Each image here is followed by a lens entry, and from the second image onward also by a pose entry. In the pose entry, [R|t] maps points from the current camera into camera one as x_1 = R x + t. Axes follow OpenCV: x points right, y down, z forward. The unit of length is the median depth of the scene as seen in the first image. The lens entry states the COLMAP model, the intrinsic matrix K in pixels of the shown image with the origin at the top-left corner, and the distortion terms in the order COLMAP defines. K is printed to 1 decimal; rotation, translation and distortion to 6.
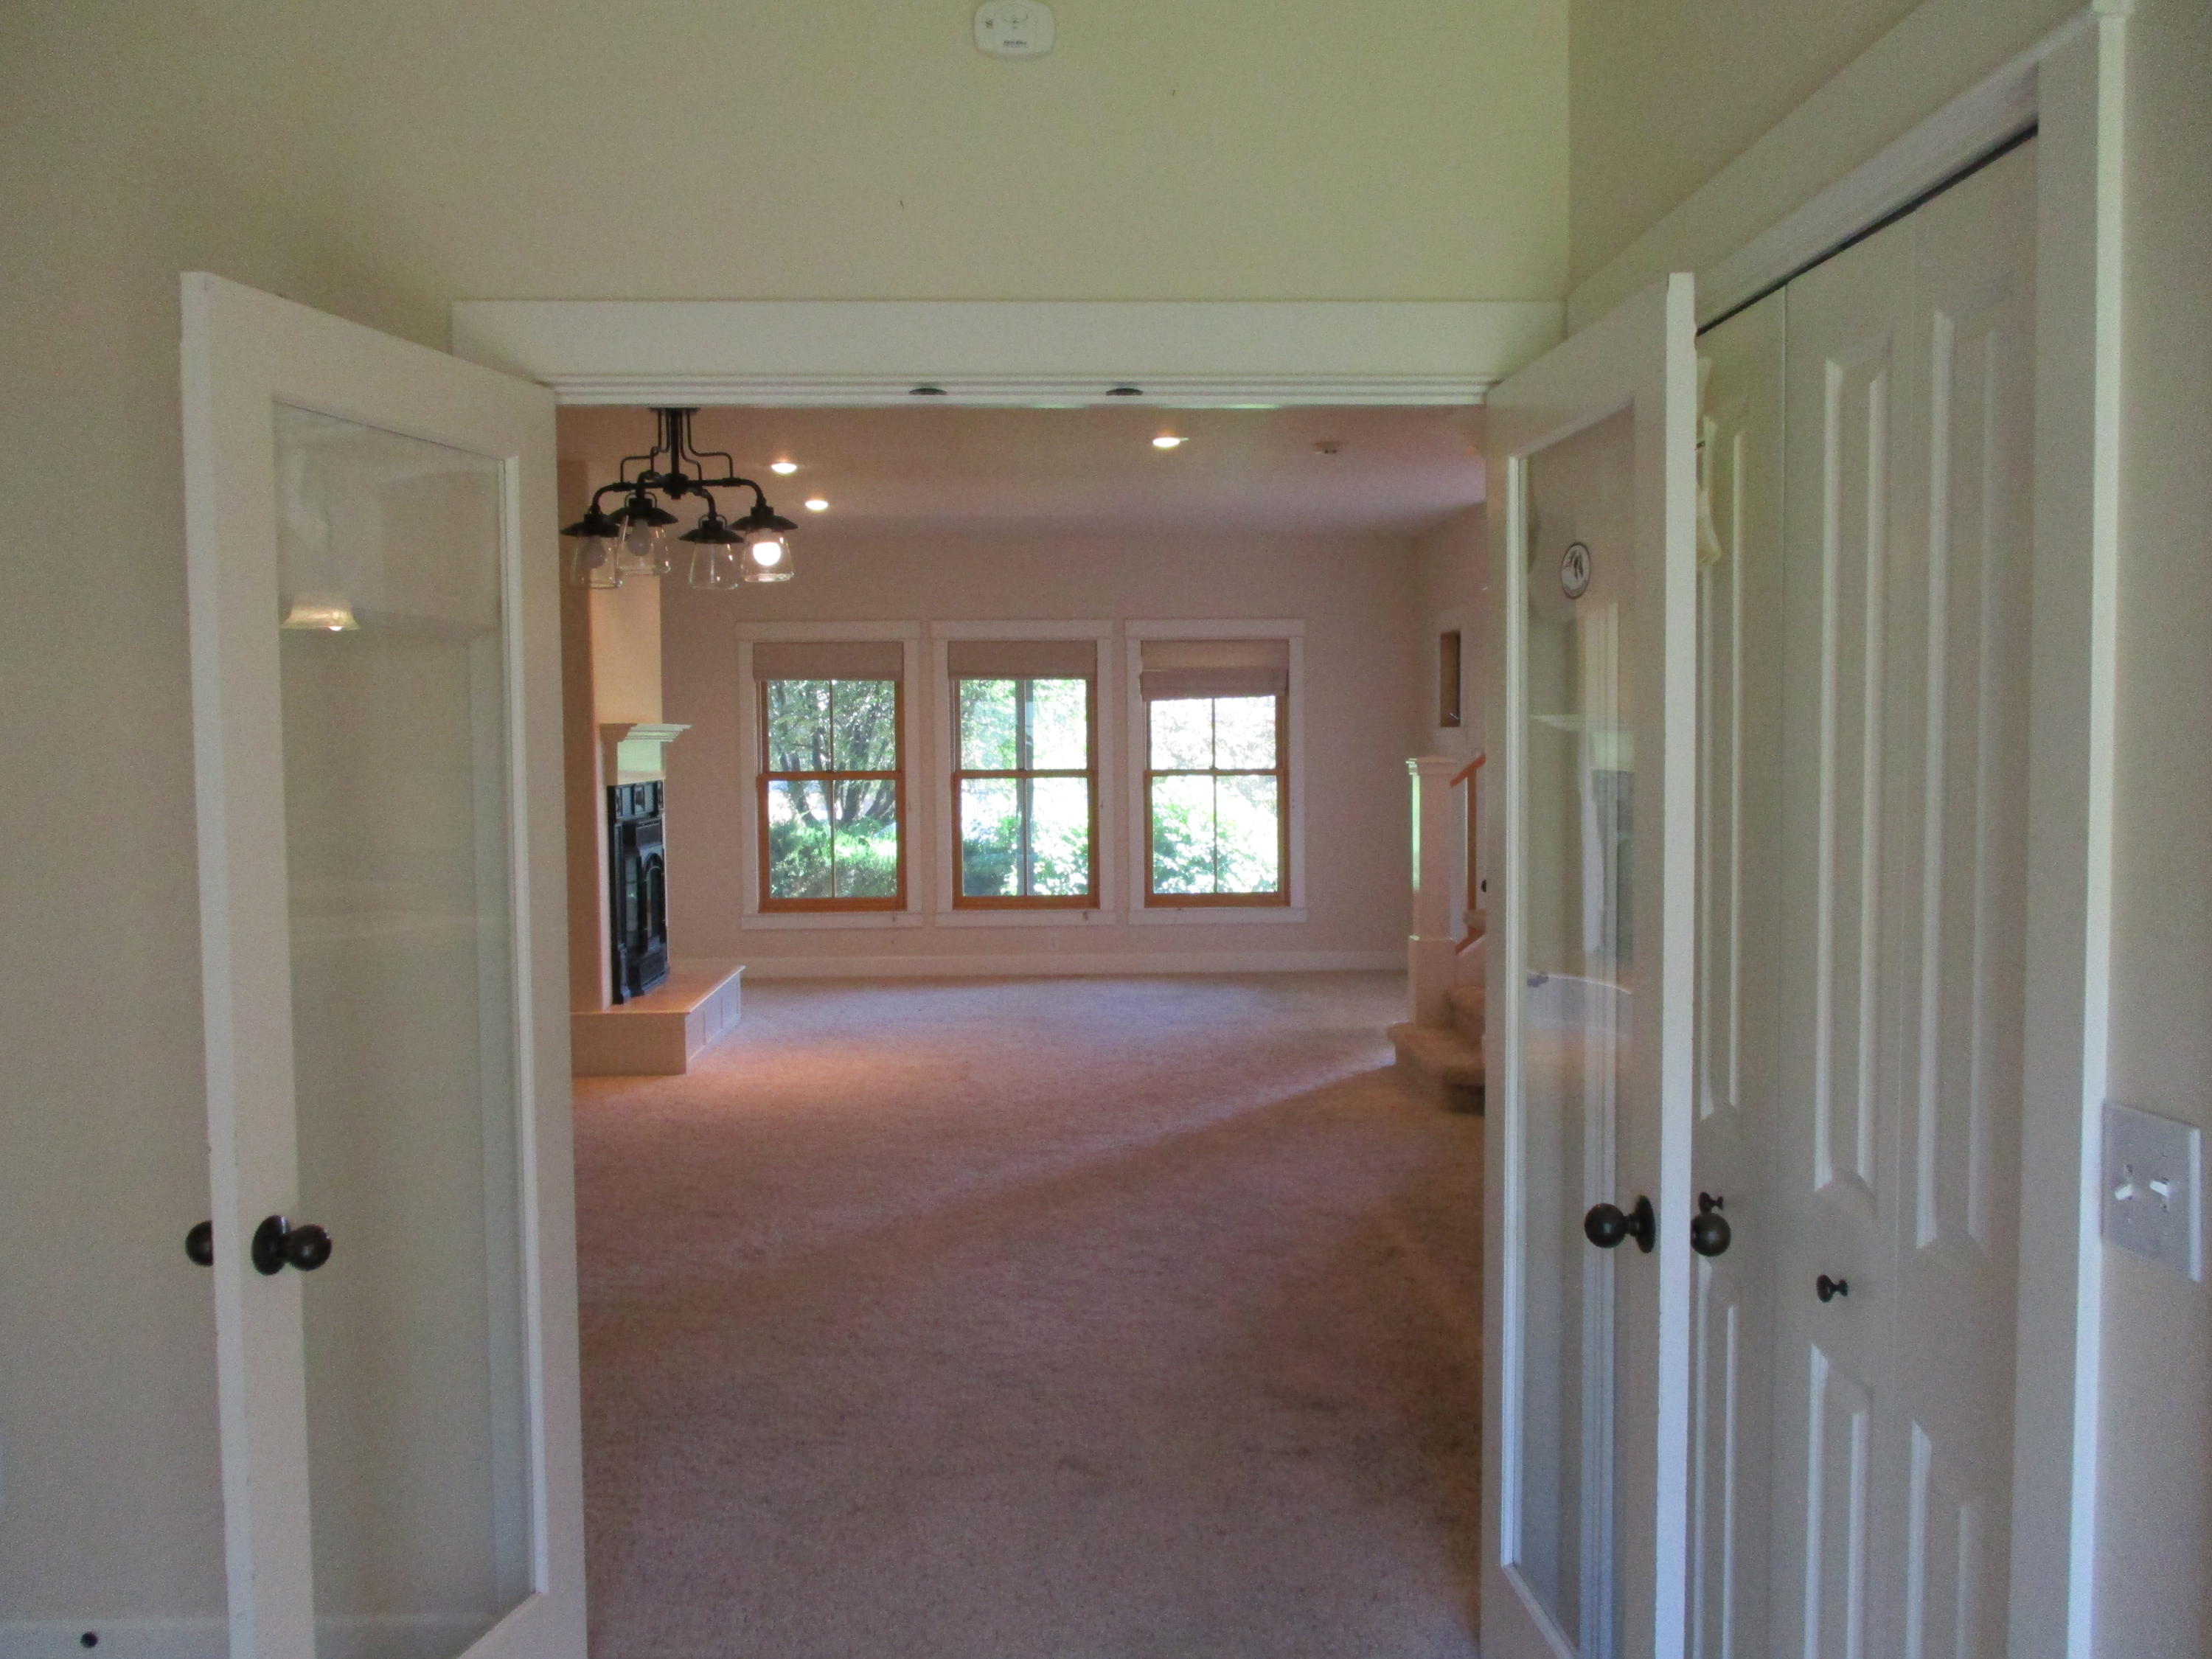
lens RADIAL K [[1852.5, 0, 1105.6], [0, 1852.5, 834.6], [0, 0, 1]] dist [-0.025268, 0.005445]
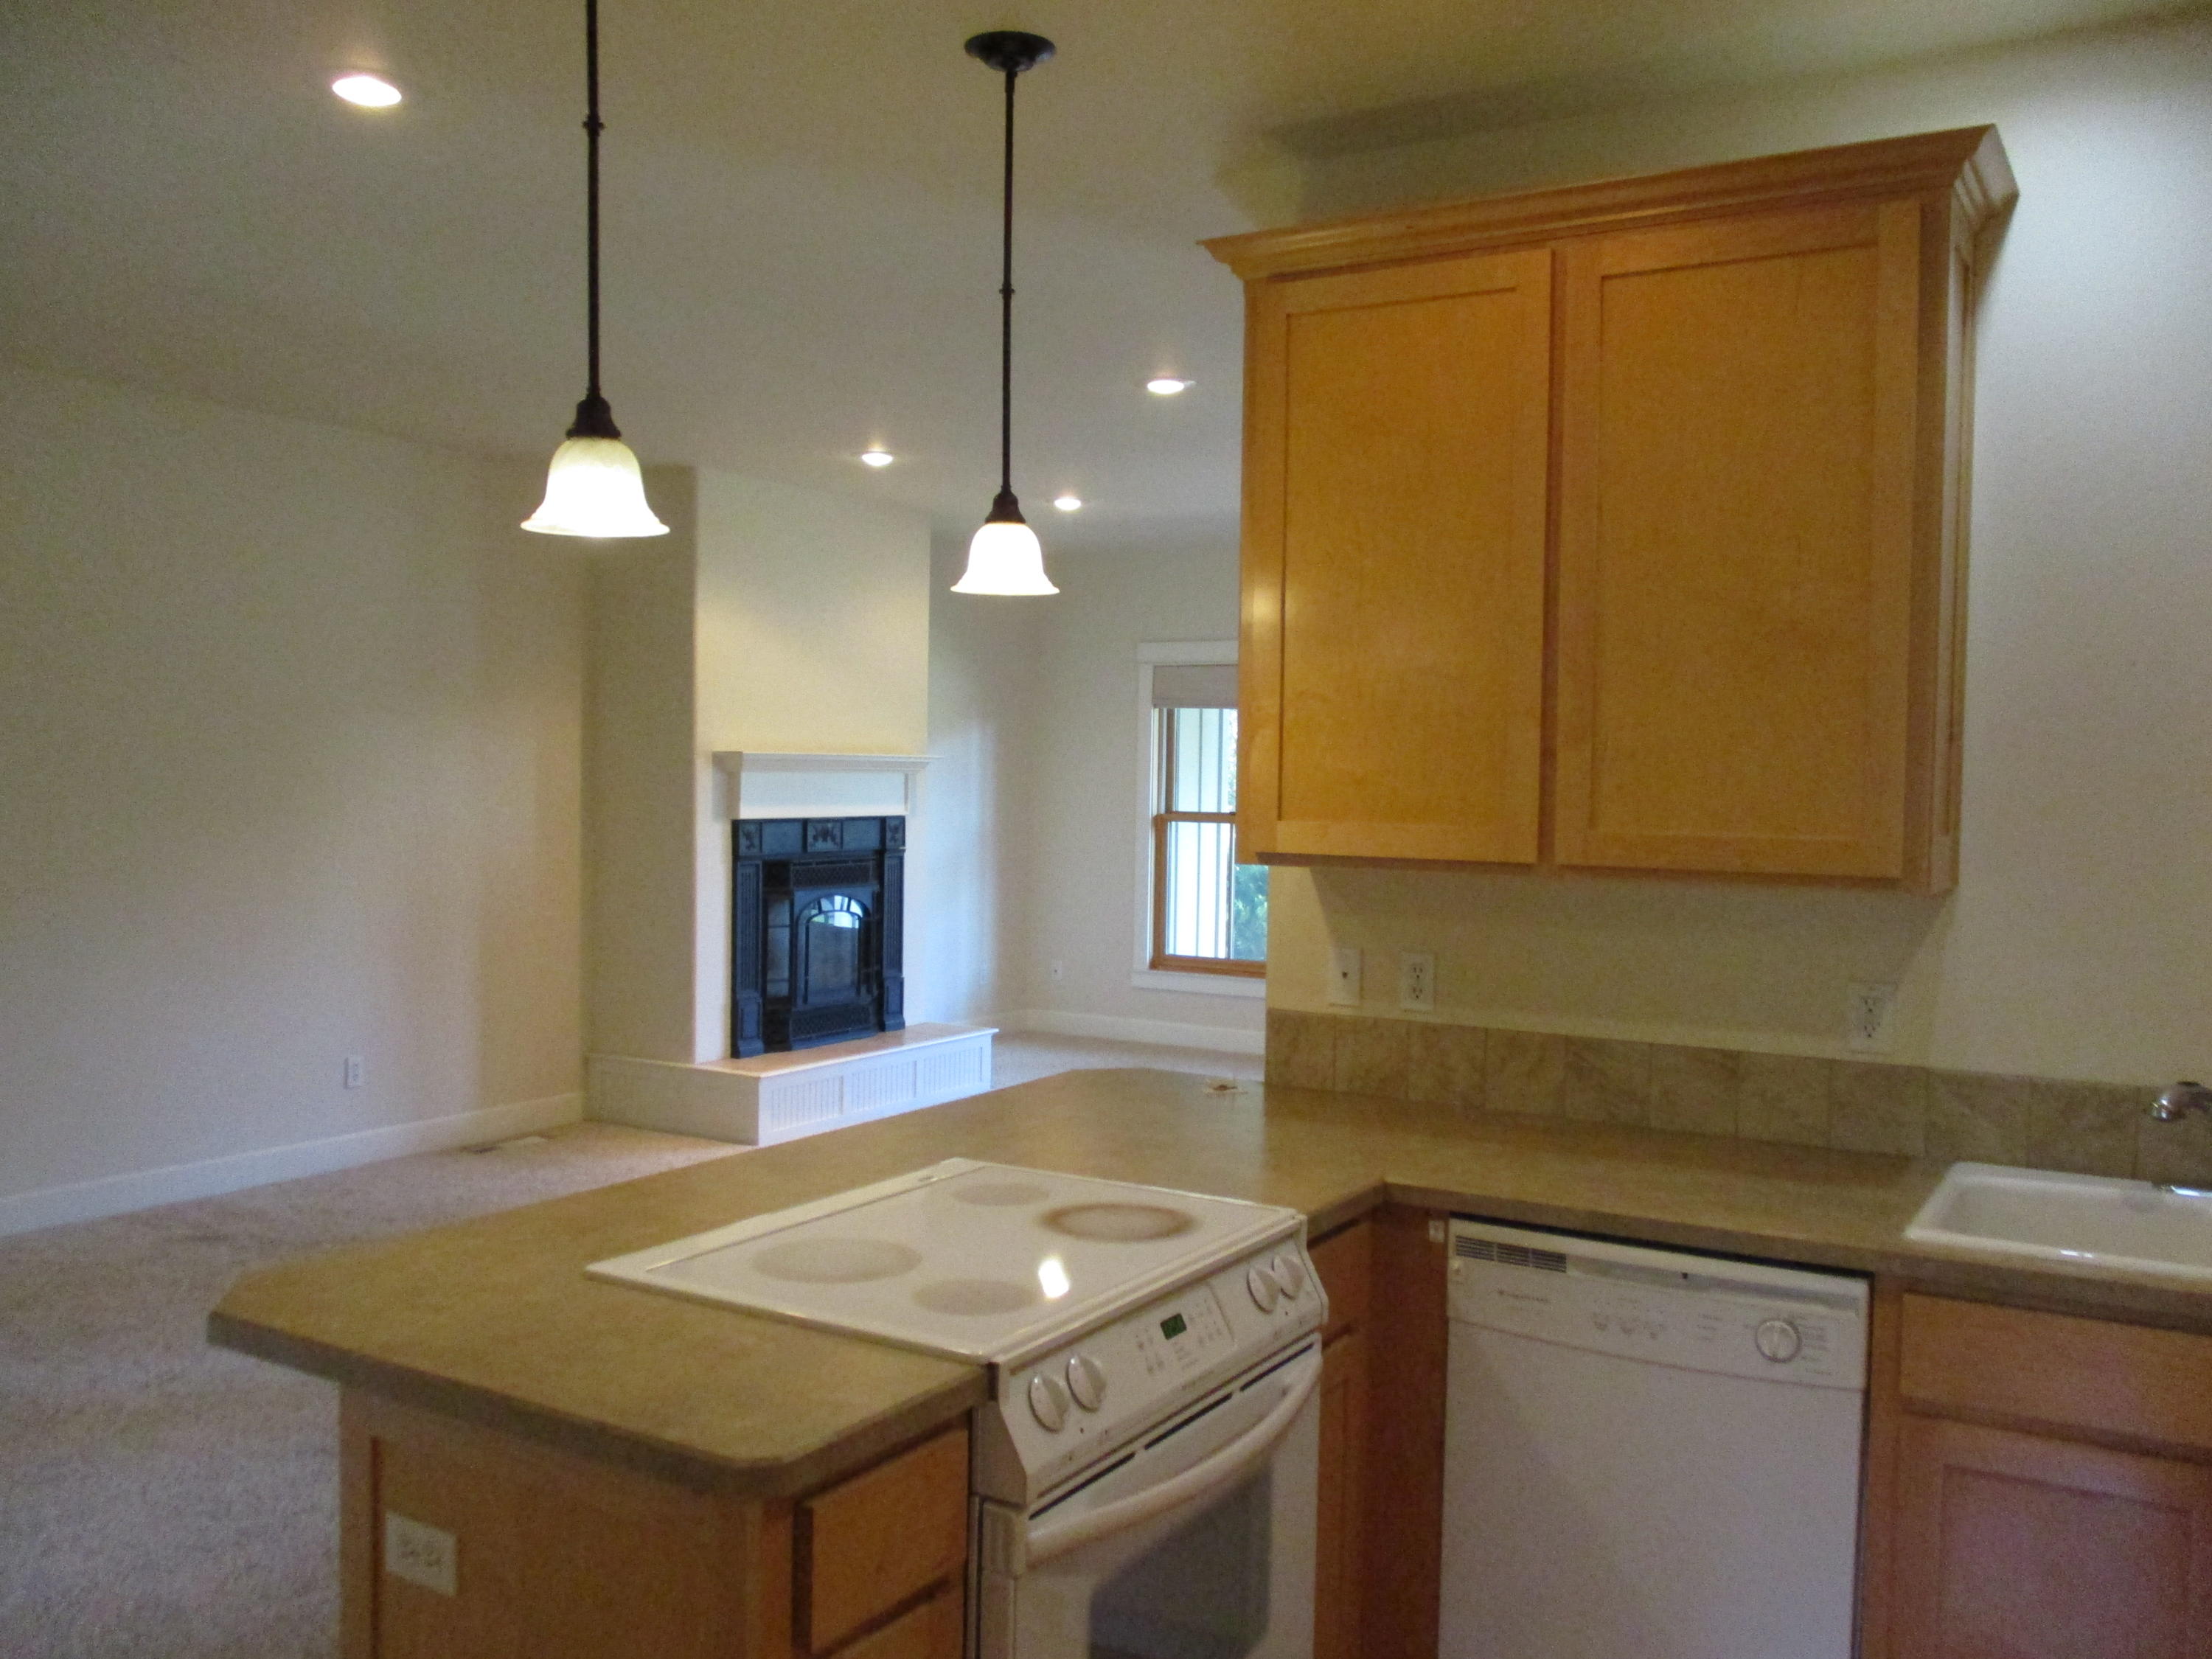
lens RADIAL K [[1852.5, 0, 1107.6], [0, 1852.5, 853.3], [0, 0, 1]] dist [-0.025268, 0.005445]
pose [[0.831815, 0.048138, -0.552961, 0.300675], [-0.052210, 0.998601, 0.008393, -0.020834], [0.552592, 0.021889, 0.833165, 0.259123]]
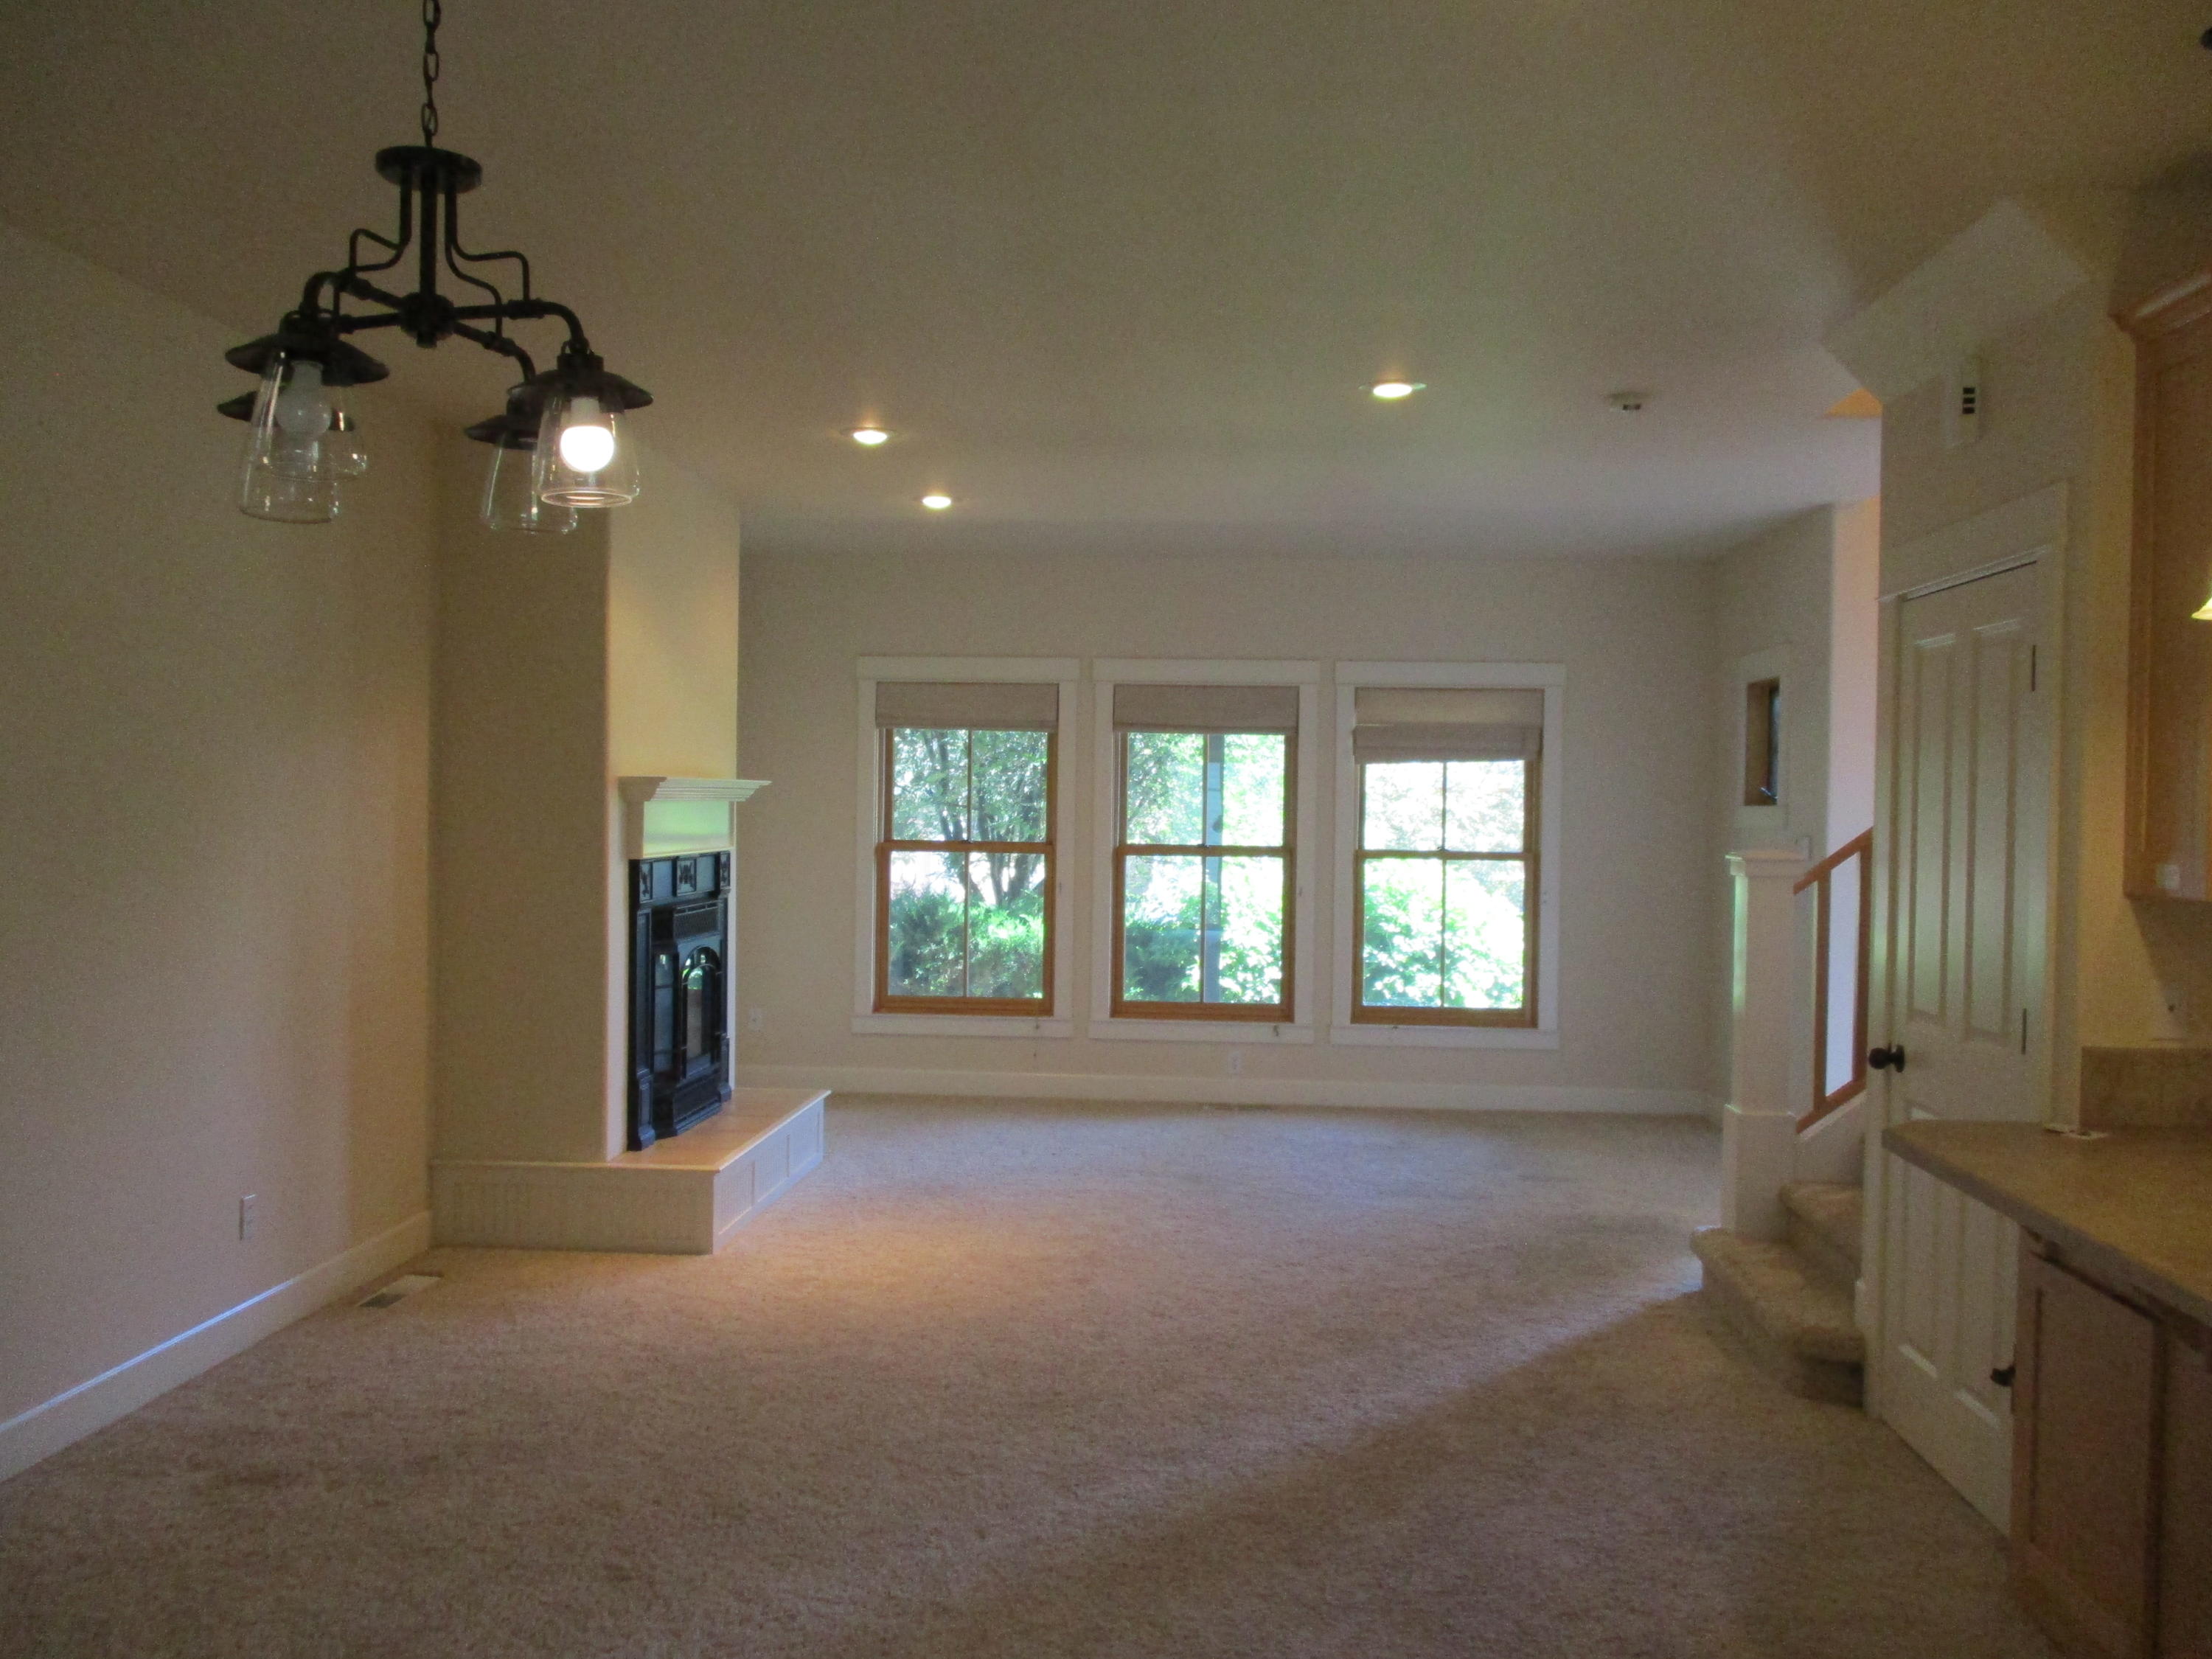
lens RADIAL K [[1852.5, 0, 1111.2], [0, 1852.5, 838.6], [0, 0, 1]] dist [-0.025268, 0.005445]
pose [[0.993140, 0.025391, -0.114142, 0.008063], [-0.028961, 0.999138, -0.029730, -0.013836], [0.113289, 0.032831, 0.993020, 0.211009]]
